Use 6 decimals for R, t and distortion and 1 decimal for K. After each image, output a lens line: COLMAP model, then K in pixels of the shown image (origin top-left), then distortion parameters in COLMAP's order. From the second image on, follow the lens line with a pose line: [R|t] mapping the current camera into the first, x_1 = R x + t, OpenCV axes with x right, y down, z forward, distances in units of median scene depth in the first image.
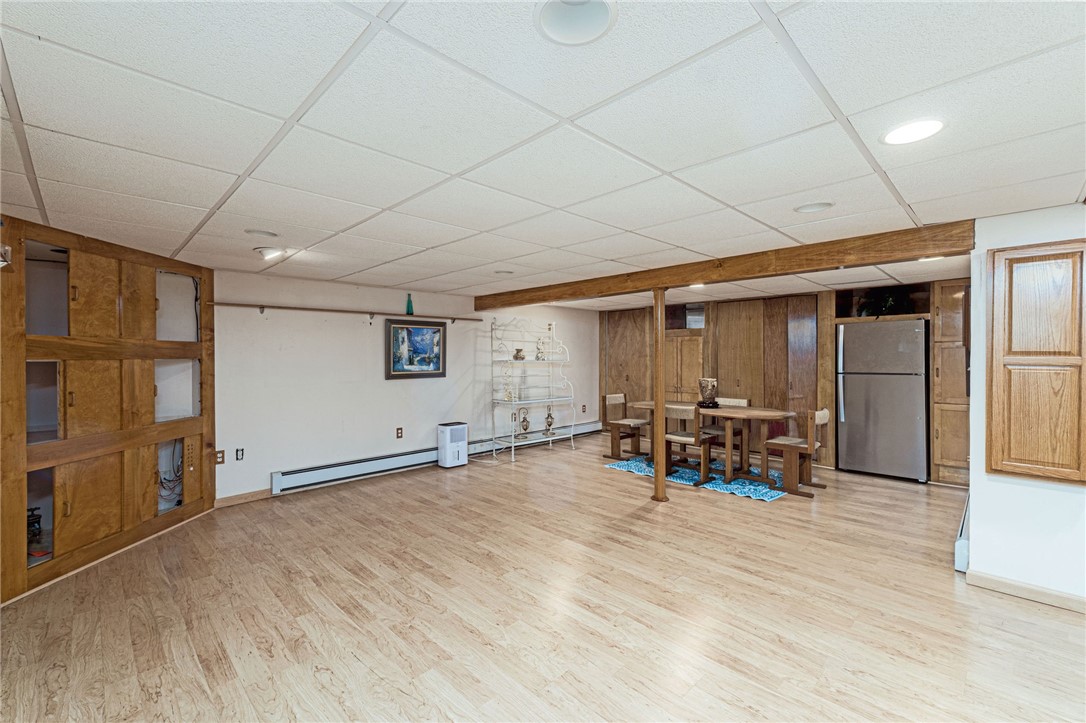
lens RADIAL K [[456.2, 0, 541.4], [0, 456.2, 357.4], [0, 0, 1]] dist [0.001821, -0.000303]
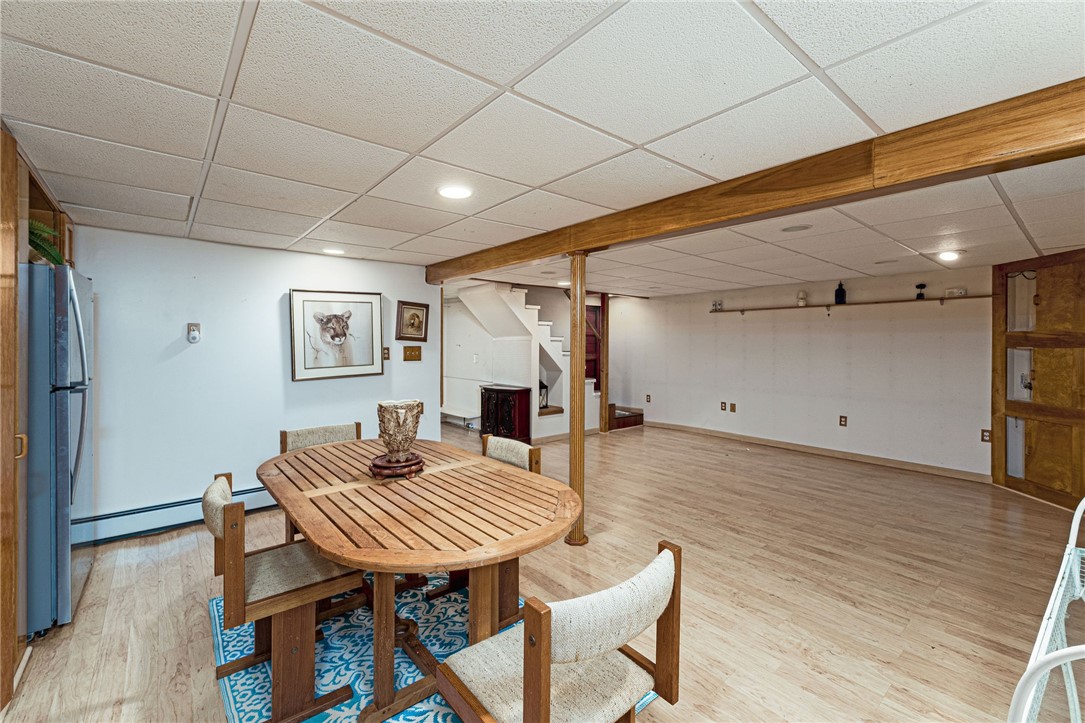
lens RADIAL K [[455.7, 0, 543.9], [0, 455.7, 352.1], [0, 0, 1]] dist [0.001821, -0.000303]
pose [[-0.996314, 0.001345, 0.085768, 0.294586], [0.002923, 0.999829, 0.018278, -0.008246], [-0.085728, 0.018461, -0.996147, 2.052471]]
